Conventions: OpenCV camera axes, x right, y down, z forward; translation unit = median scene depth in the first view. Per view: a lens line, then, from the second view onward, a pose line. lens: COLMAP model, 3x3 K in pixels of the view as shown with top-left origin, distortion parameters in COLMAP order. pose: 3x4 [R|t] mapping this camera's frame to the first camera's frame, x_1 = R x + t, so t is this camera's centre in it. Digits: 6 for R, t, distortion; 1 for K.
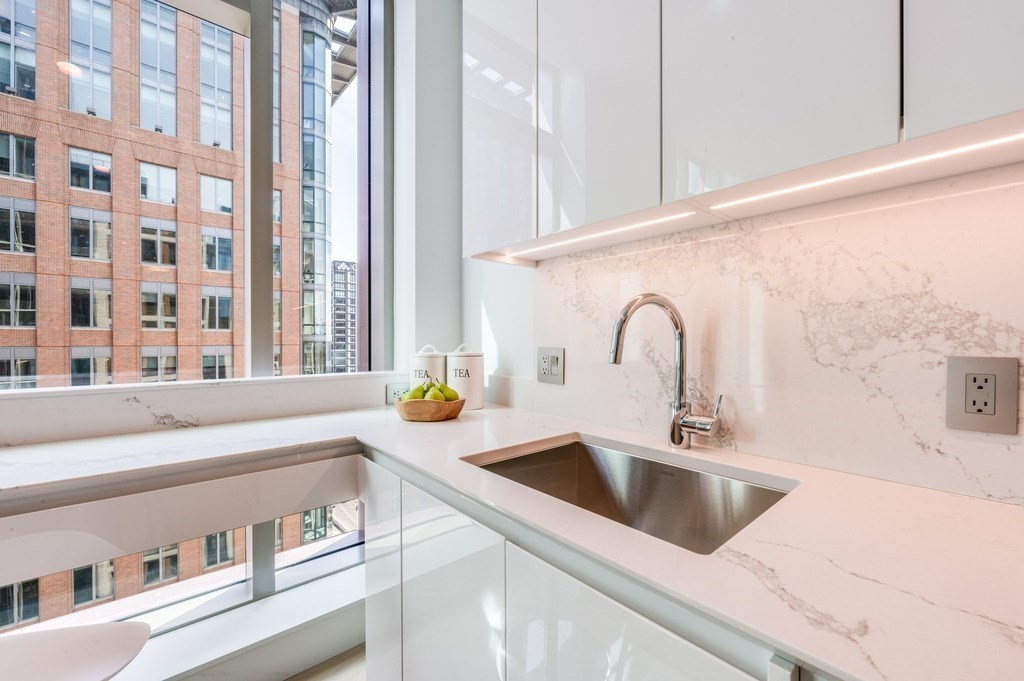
lens RADIAL K [[413.2, 0, 509.0], [0, 413.2, 342.3], [0, 0, 1]] dist [-0.002598, -0.000177]
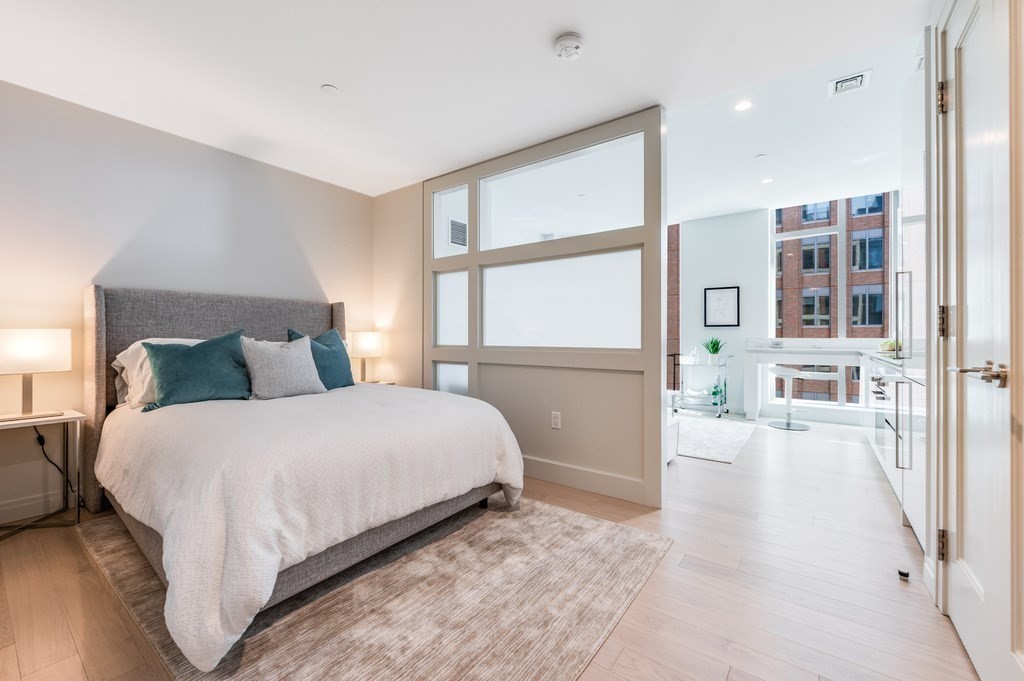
lens RADIAL K [[413.2, 0, 510.7], [0, 413.2, 334.6], [0, 0, 1]] dist [-0.002598, -0.000177]
pose [[0.227666, -0.002821, -0.973735, 0.129975], [-0.006910, 0.999966, -0.004512, 0.005295], [0.973715, 0.007756, 0.227639, -0.150973]]
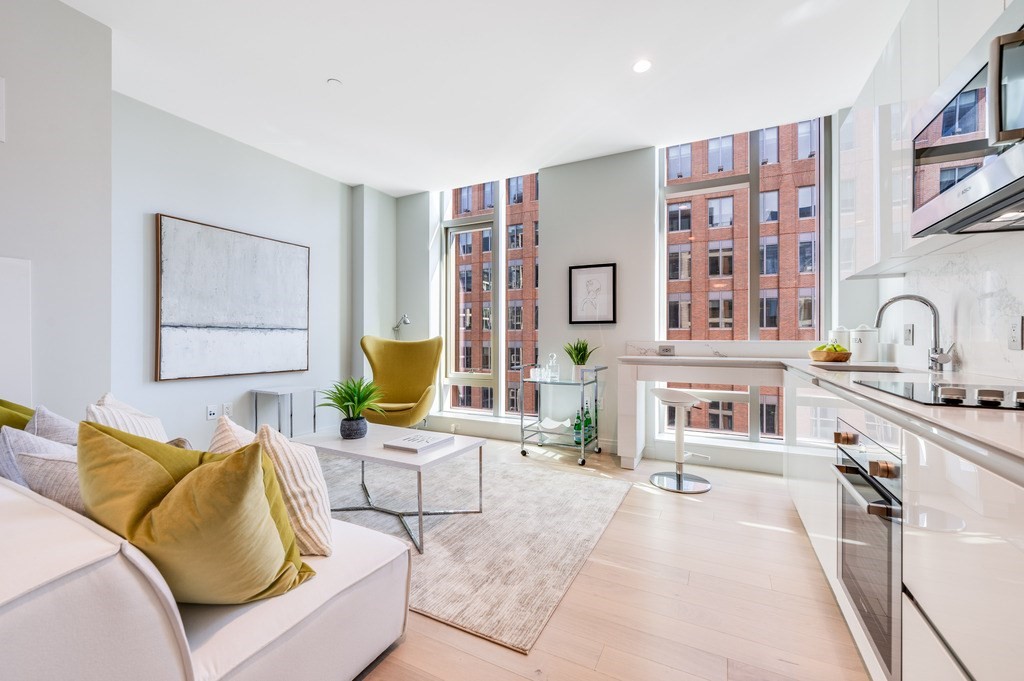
lens RADIAL K [[413.2, 0, 513.6], [0, 413.2, 338.4], [0, 0, 1]] dist [-0.002598, -0.000177]
pose [[0.390657, 0.000516, -0.920536, 0.061002], [-0.006258, 0.999978, -0.002096, 0.005071], [0.920515, 0.006579, 0.390652, -0.068848]]
